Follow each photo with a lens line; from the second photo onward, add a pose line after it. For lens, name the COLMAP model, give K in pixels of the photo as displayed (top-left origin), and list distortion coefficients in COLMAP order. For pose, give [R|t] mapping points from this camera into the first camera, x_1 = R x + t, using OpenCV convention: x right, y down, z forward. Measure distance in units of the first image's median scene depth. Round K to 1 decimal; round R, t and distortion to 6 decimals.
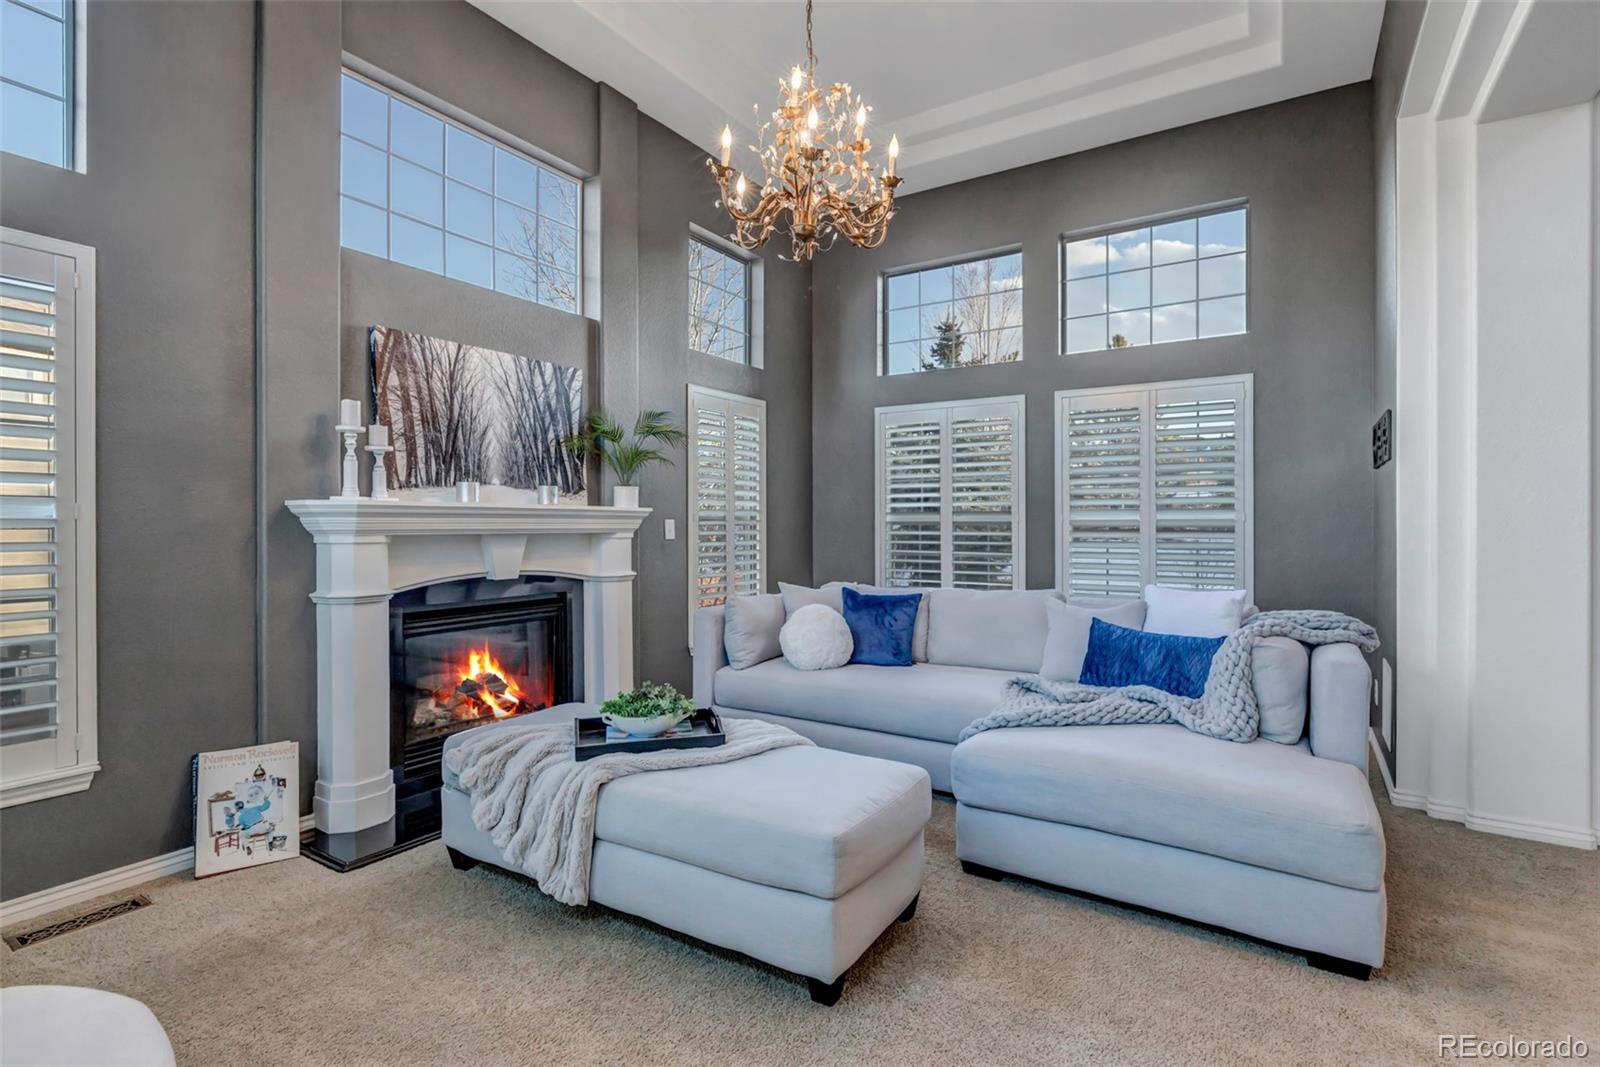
lens RADIAL K [[762.0, 0, 795.9], [0, 762.0, 525.2], [0, 0, 1]] dist [-0.001545, -0.000072]
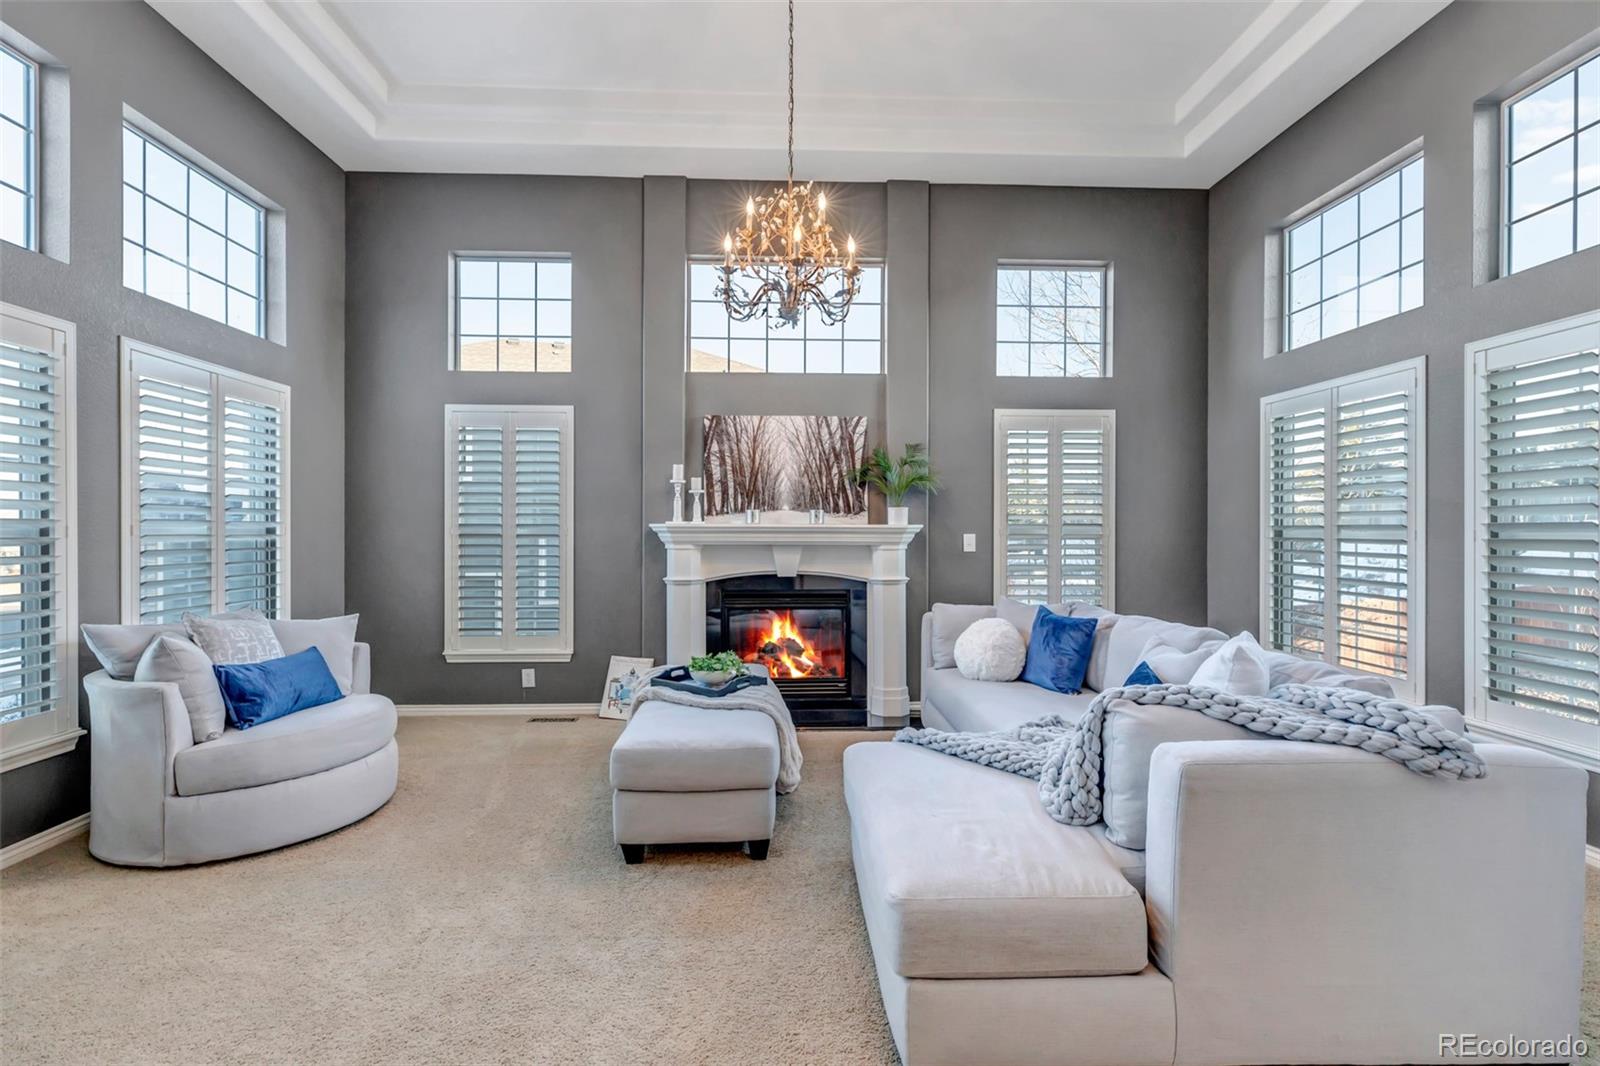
lens RADIAL K [[727.9, 0, 800.0], [0, 727.9, 533.0], [0, 0, 1]] dist [0.001739, 0.000195]
pose [[0.583393, 0.005816, -0.812169, 0.732616], [-0.004305, 0.999982, 0.004069, -0.015903], [0.812179, 0.001122, 0.583408, 0.226873]]
